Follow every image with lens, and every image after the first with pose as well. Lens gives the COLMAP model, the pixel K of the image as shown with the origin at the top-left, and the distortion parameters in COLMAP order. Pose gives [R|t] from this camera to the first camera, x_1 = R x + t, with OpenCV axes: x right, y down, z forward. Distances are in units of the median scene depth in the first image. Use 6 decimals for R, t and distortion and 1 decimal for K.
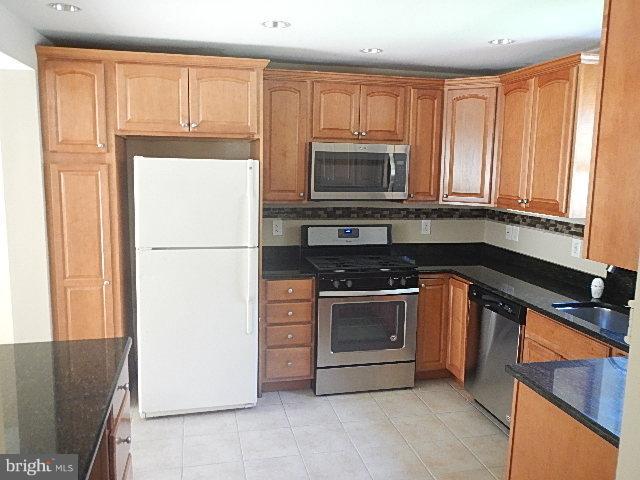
lens RADIAL K [[524.8, 0, 320.0], [0, 524.8, 240.0], [0, 0, 1]] dist [-0.013707, -0.004394]
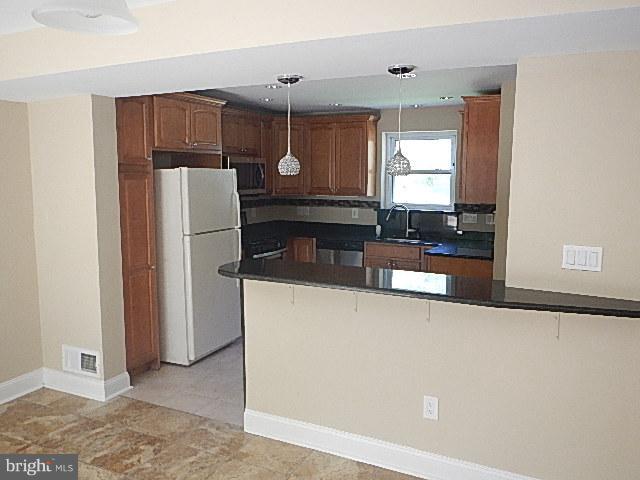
lens RADIAL K [[522.4, 0, 320.0], [0, 522.4, 240.0], [0, 0, 1]] dist [0.013837, -0.004565]
pose [[0.631696, -0.116257, 0.766449, -0.949821], [0.120566, 0.991394, 0.051008, -0.000784], [-0.765783, 0.060187, 0.640276, -0.101329]]
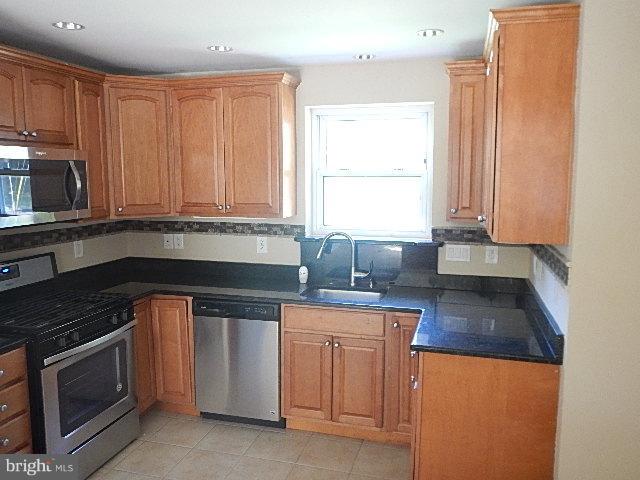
lens RADIAL K [[522.4, 0, 320.0], [0, 522.4, 240.0], [0, 0, 1]] dist [0.013837, -0.004565]
pose [[0.479862, -0.133637, 0.867106, -0.379219], [0.137978, 0.987528, 0.075838, -0.056618], [-0.866426, 0.083250, 0.492316, 0.303779]]
